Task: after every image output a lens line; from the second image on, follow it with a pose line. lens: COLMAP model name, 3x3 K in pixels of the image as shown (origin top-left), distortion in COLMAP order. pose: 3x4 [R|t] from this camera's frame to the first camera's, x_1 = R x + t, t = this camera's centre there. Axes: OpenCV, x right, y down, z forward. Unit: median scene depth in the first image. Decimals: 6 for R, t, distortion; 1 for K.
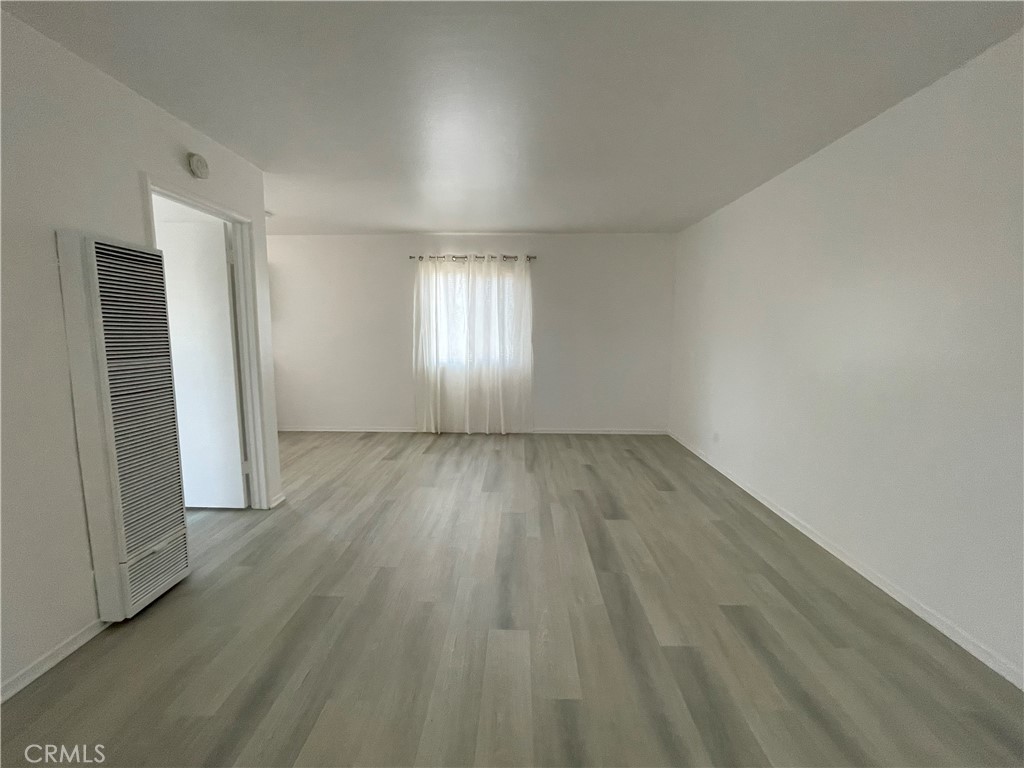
lens RADIAL K [[419.0, 0, 512.0], [0, 419.0, 384.0], [0, 0, 1]] dist [-0.000735, -0.000729]
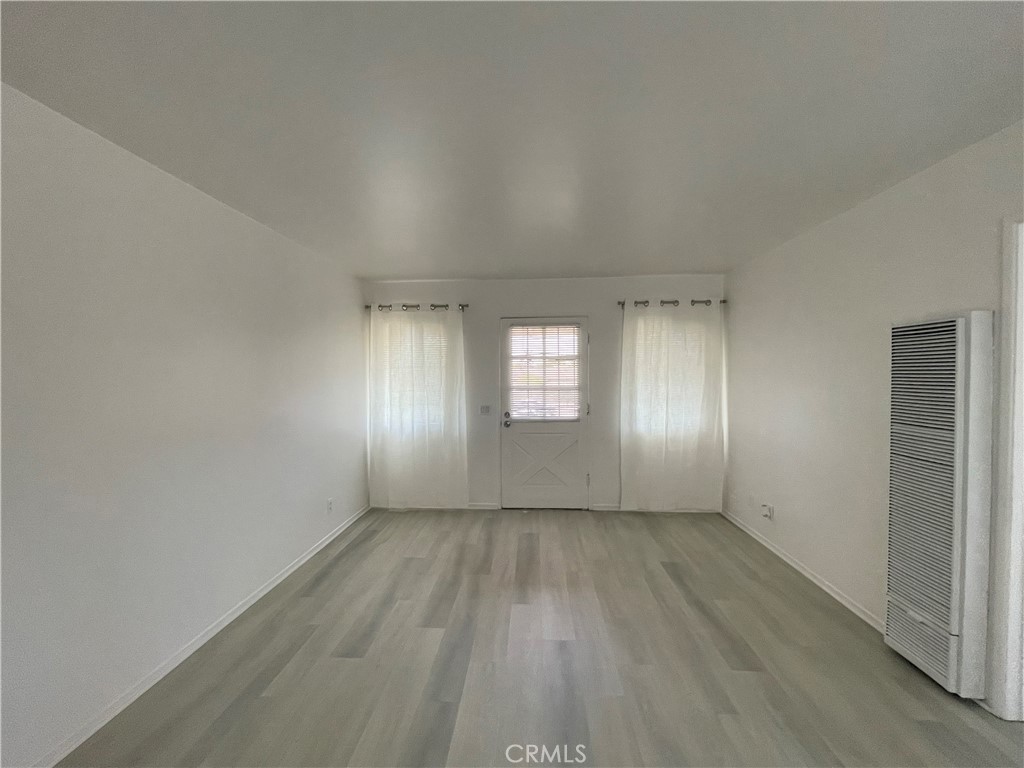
lens RADIAL K [[419.0, 0, 512.0], [0, 419.0, 384.0], [0, 0, 1]] dist [-0.000735, -0.000729]
pose [[-0.999344, 0.002665, 0.036121, 0.088328], [0.007740, 0.989966, 0.141095, -0.359908], [-0.035382, 0.141282, -0.989337, 2.300833]]
